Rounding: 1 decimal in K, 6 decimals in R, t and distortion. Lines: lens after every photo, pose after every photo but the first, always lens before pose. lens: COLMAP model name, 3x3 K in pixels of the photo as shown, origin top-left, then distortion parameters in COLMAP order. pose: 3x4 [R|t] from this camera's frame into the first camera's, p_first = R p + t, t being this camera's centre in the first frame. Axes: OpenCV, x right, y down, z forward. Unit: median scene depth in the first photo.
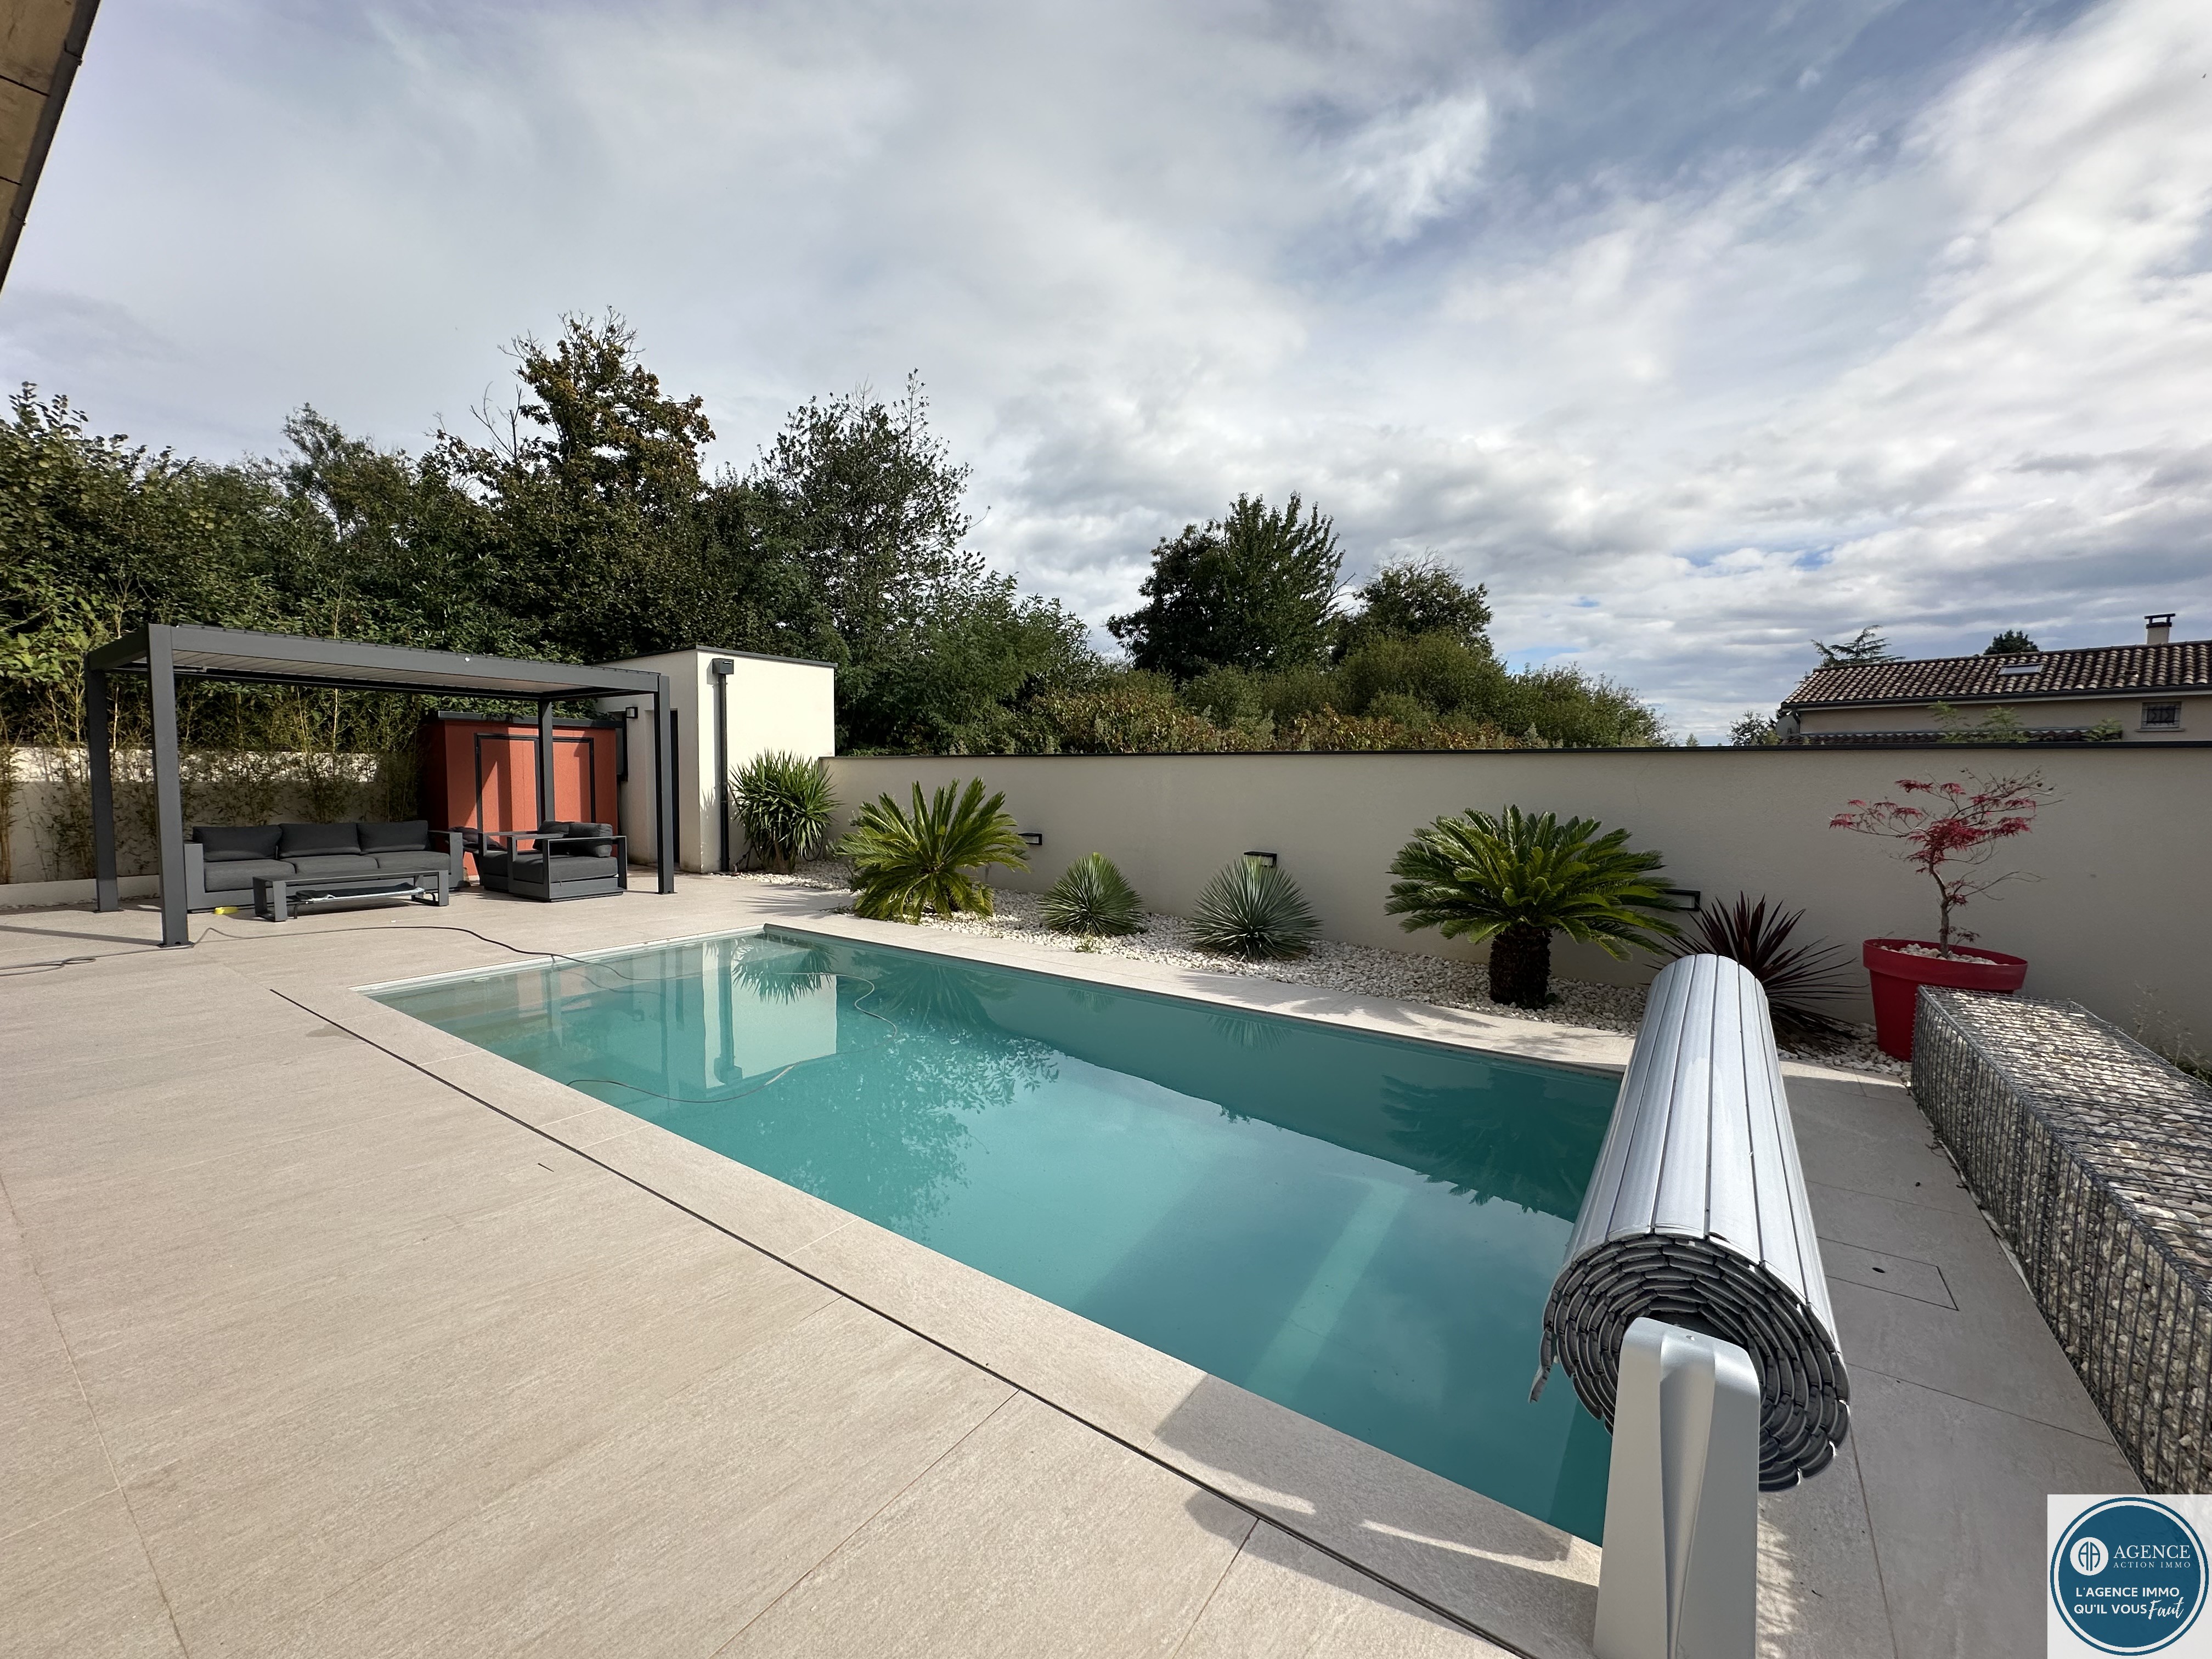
lens RADIAL K [[883.6, 0, 1099.3], [0, 883.6, 825.2], [0, 0, 1]] dist [-0.001798, -0.000138]
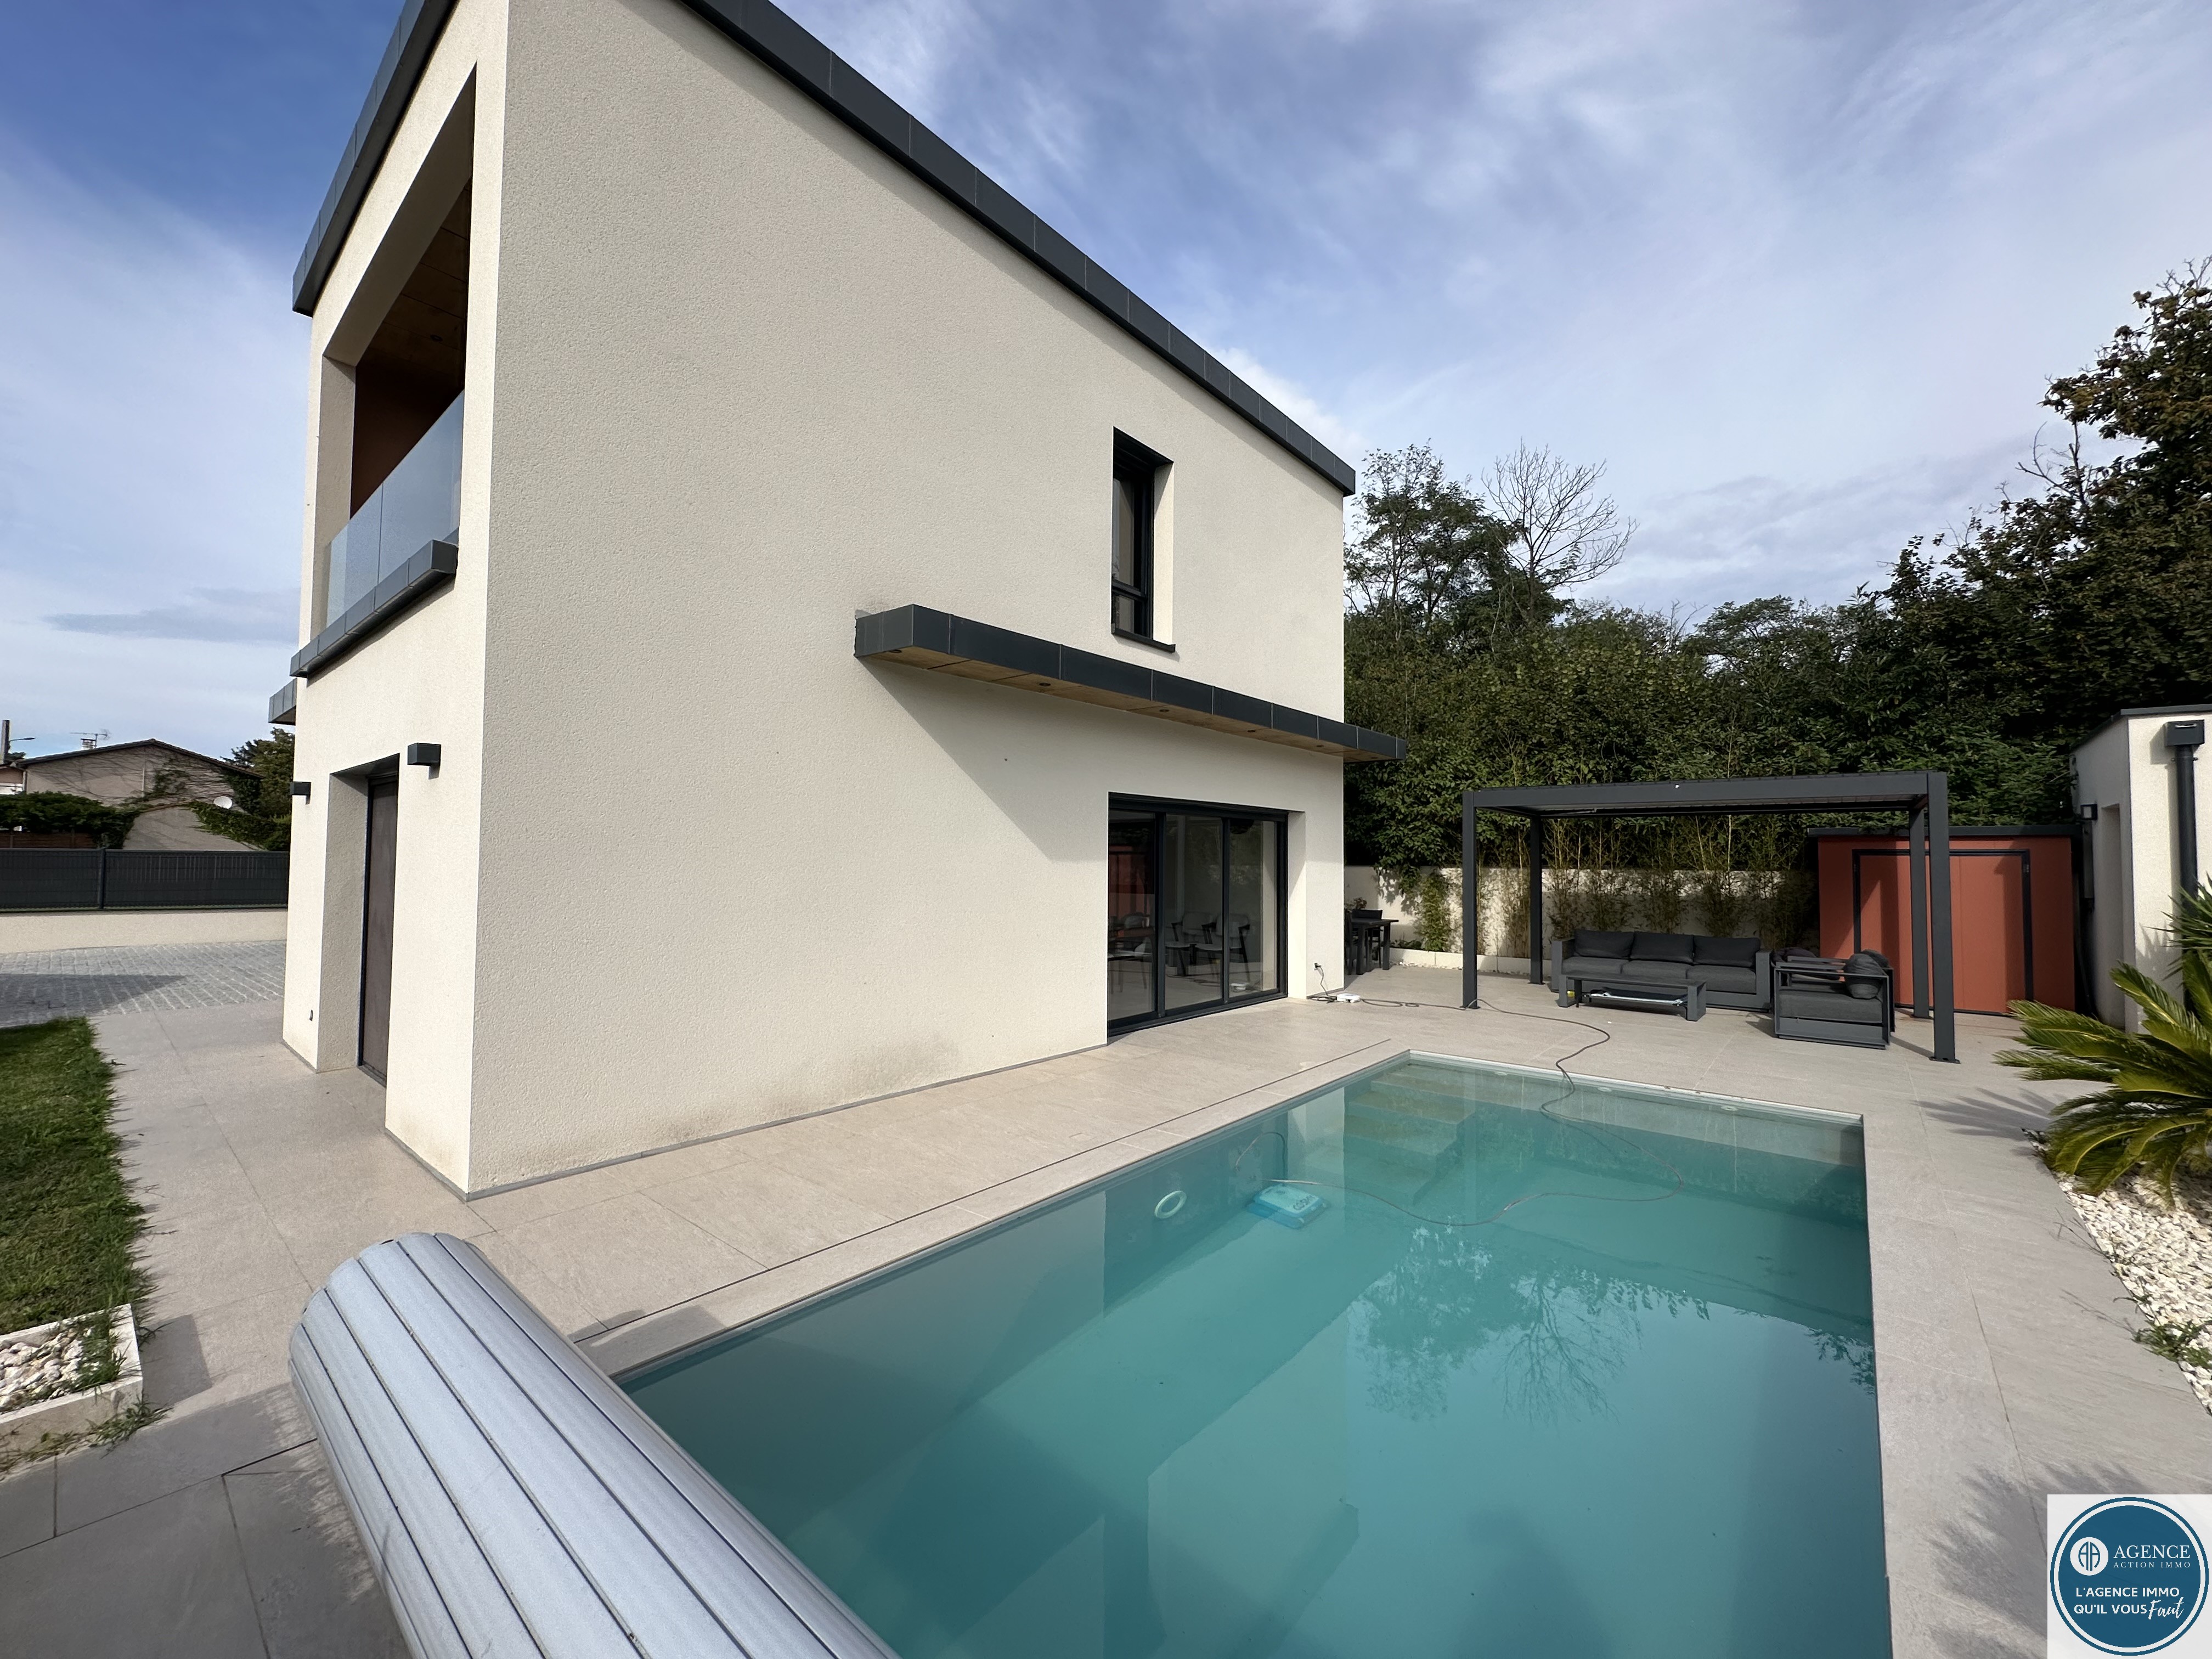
lens RADIAL K [[883.6, 0, 1109.4], [0, 883.6, 822.9], [0, 0, 1]] dist [-0.001798, -0.000138]
pose [[-0.084798, -0.055311, -0.994862, 0.275512], [-0.067557, 0.996480, -0.049643, -0.032705], [0.994105, 0.063000, -0.088236, 0.298051]]
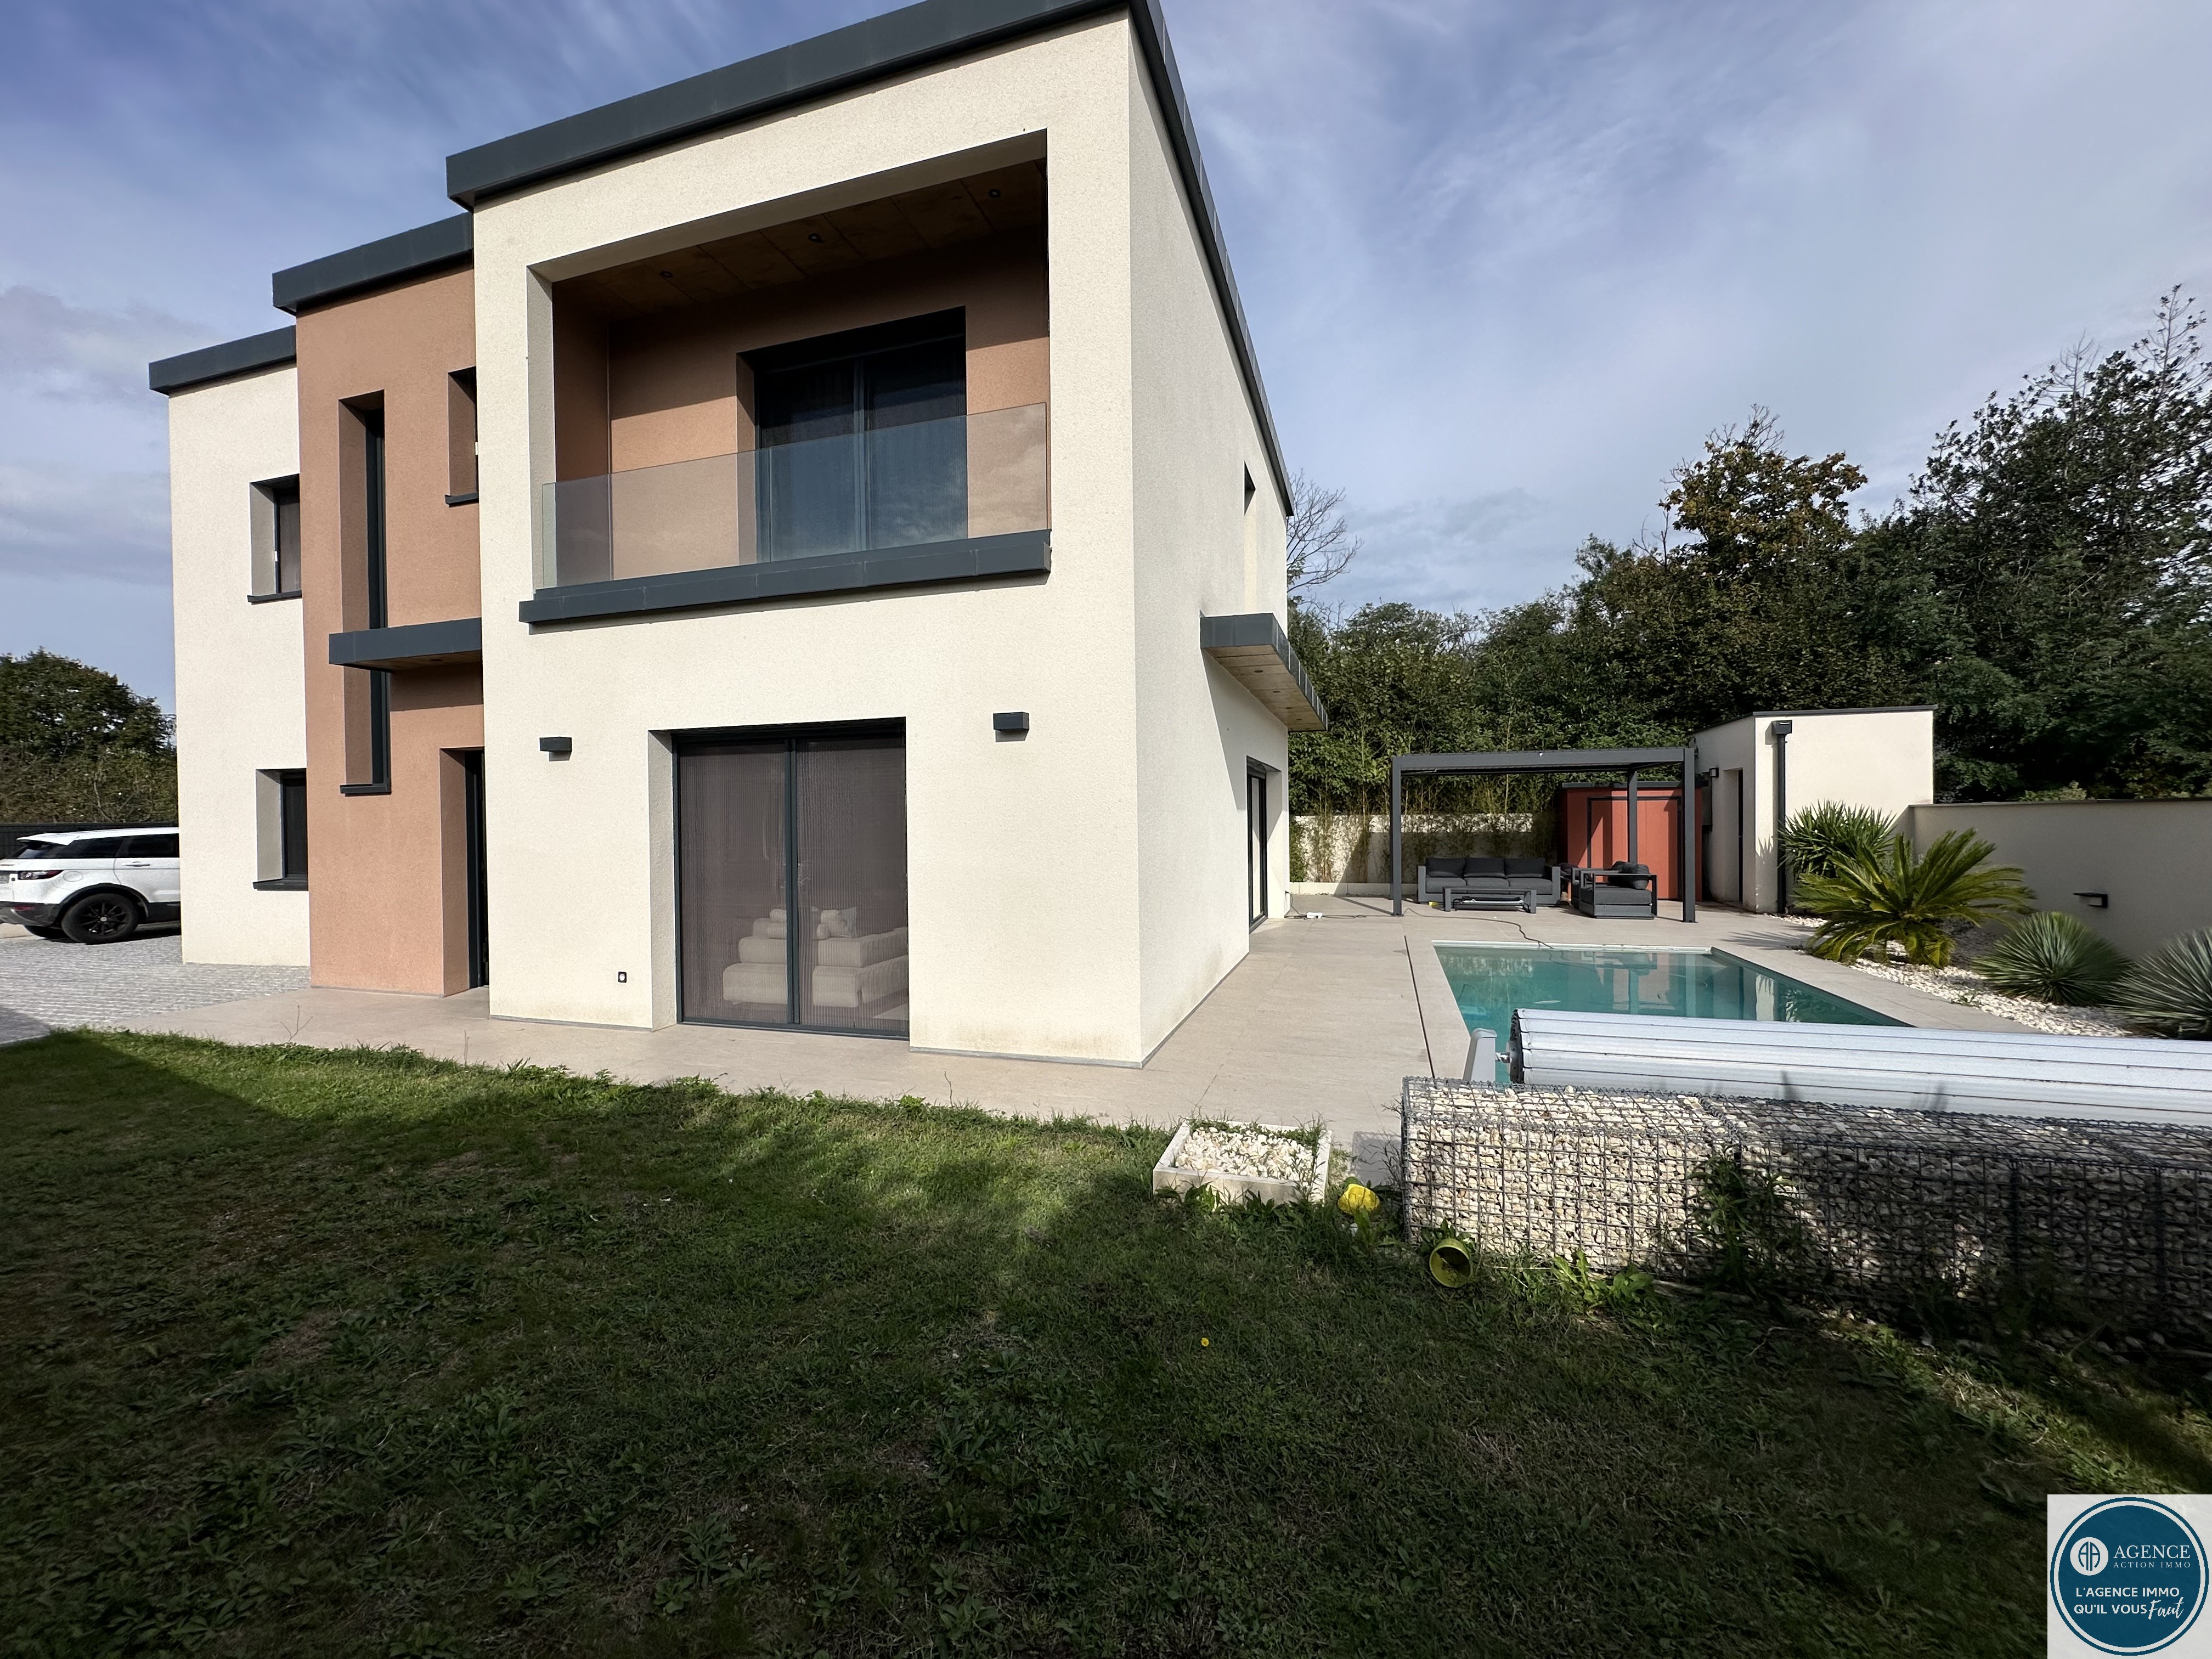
lens RADIAL K [[883.6, 0, 1106.1], [0, 883.6, 828.4], [0, 0, 1]] dist [-0.001798, -0.000138]
pose [[0.302420, -0.004482, -0.953164, 0.382851], [-0.039990, 0.999049, -0.017386, -0.000198], [0.952335, 0.043375, 0.301954, -0.139517]]
